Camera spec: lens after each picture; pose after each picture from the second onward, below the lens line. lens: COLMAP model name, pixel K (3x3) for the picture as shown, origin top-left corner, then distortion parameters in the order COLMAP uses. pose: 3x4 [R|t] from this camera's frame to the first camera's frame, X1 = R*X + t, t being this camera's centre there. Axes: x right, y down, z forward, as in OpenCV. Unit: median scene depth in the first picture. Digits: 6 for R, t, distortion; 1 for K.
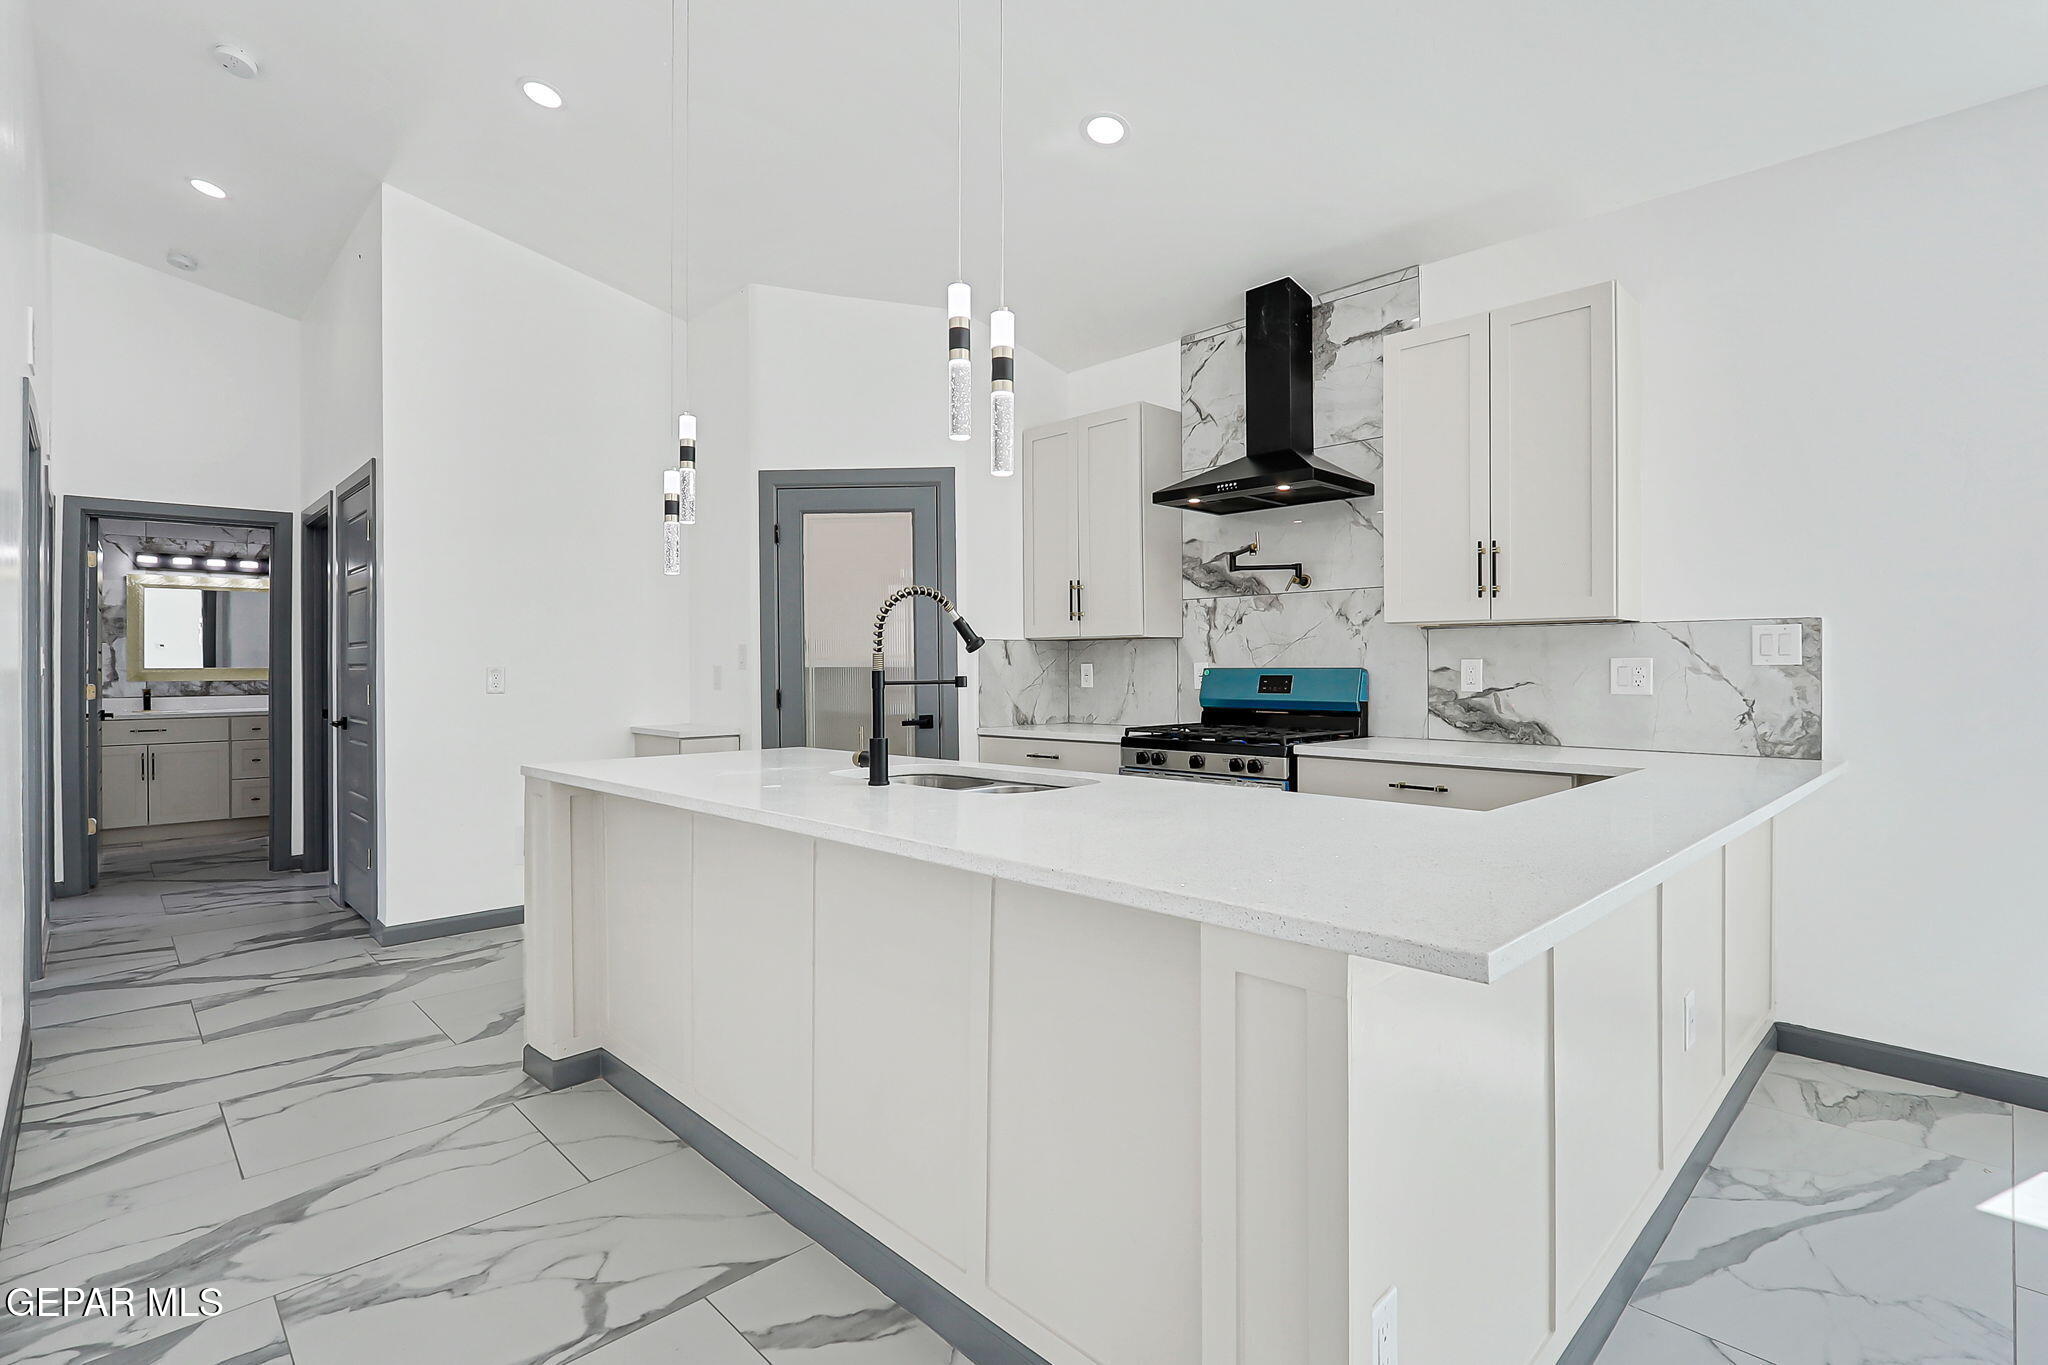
lens RADIAL K [[961.8, 0, 1035.0], [0, 961.8, 671.5], [0, 0, 1]] dist [-0.019317, 0.000689]
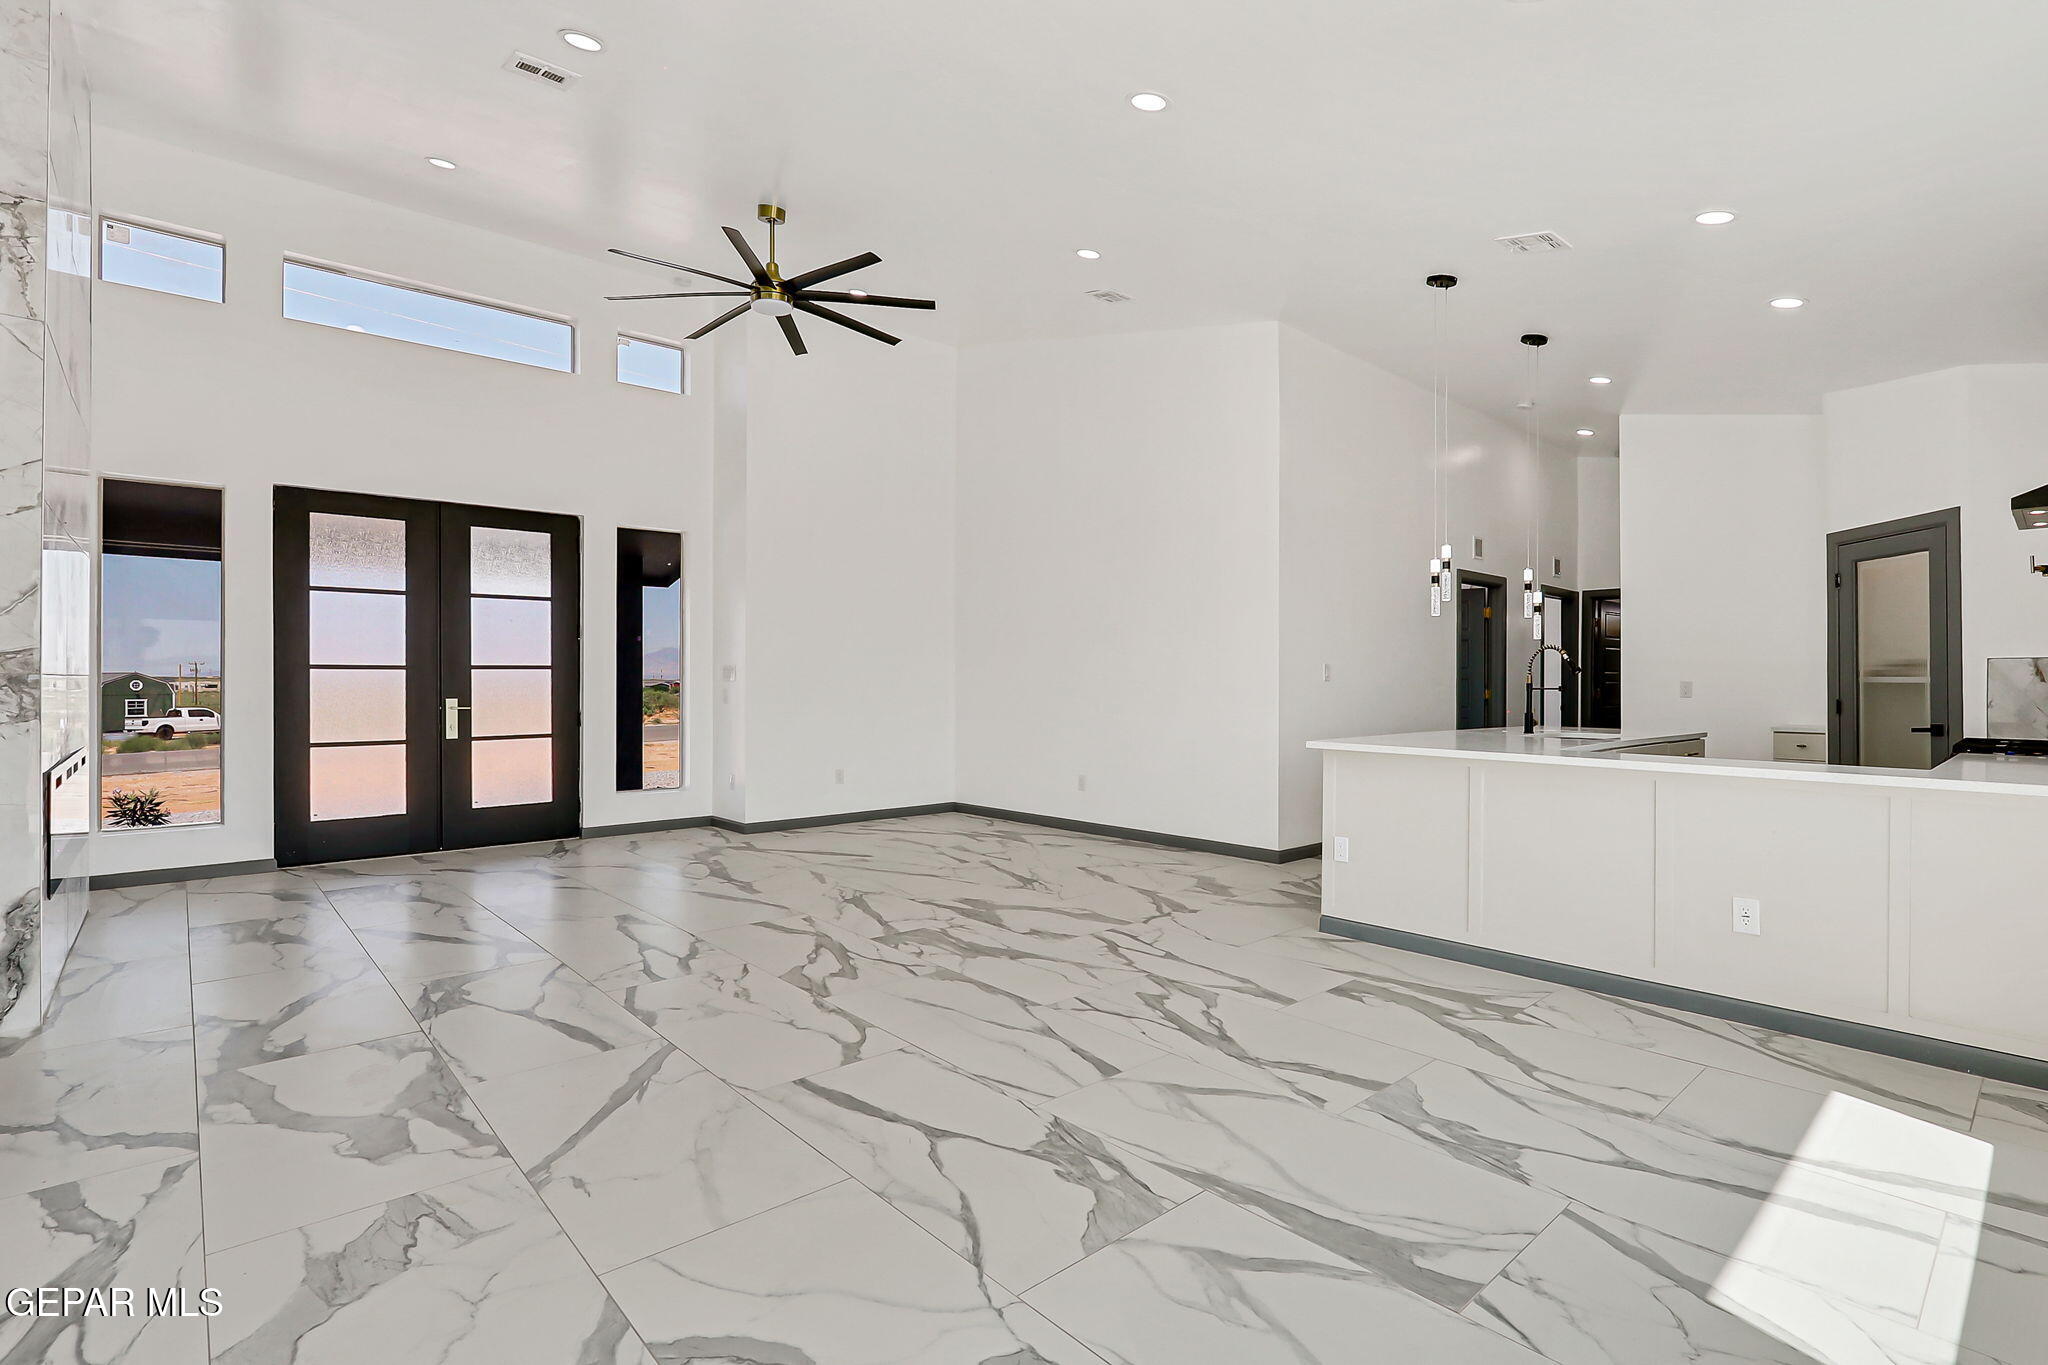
lens RADIAL K [[961.8, 0, 1035.0], [0, 961.8, 671.5], [0, 0, 1]] dist [-0.019317, 0.000689]
pose [[-0.039412, -0.005926, -0.999205, 1.155352], [-0.009046, 0.999944, -0.005573, -0.002723], [0.999182, 0.008819, -0.039463, -0.040769]]
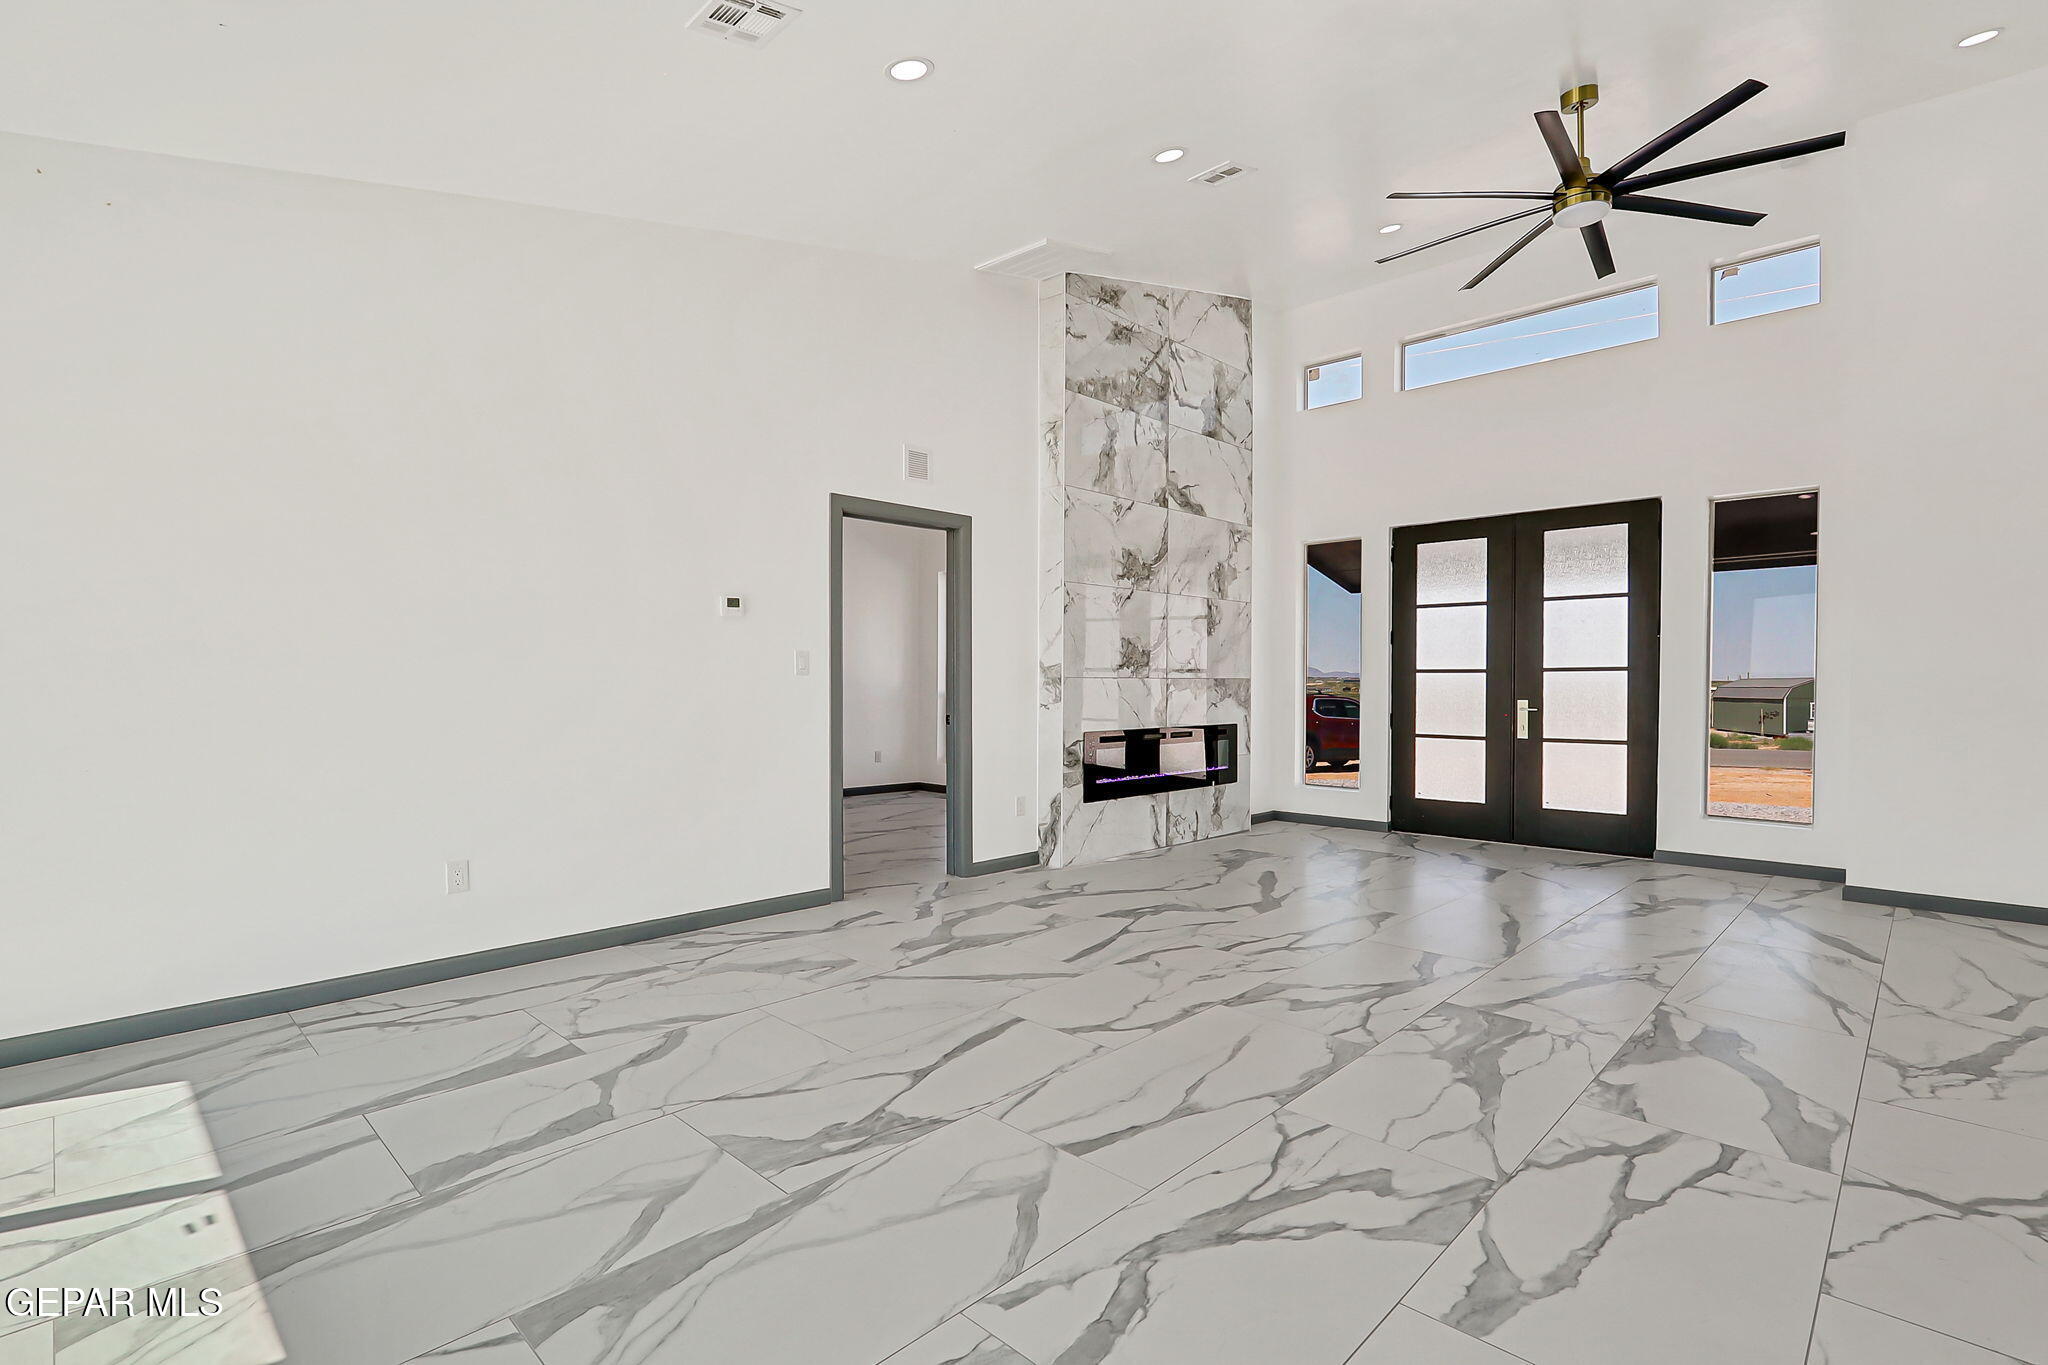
lens RADIAL K [[952.9, 0, 1036.5], [0, 952.9, 696.4], [0, 0, 1]] dist [-0.019265, -0.000114]
pose [[-0.999479, 0.002081, -0.032218, 0.513099], [0.001356, 0.999746, 0.022497, -0.002482], [0.032257, 0.022441, -0.999228, 0.539500]]
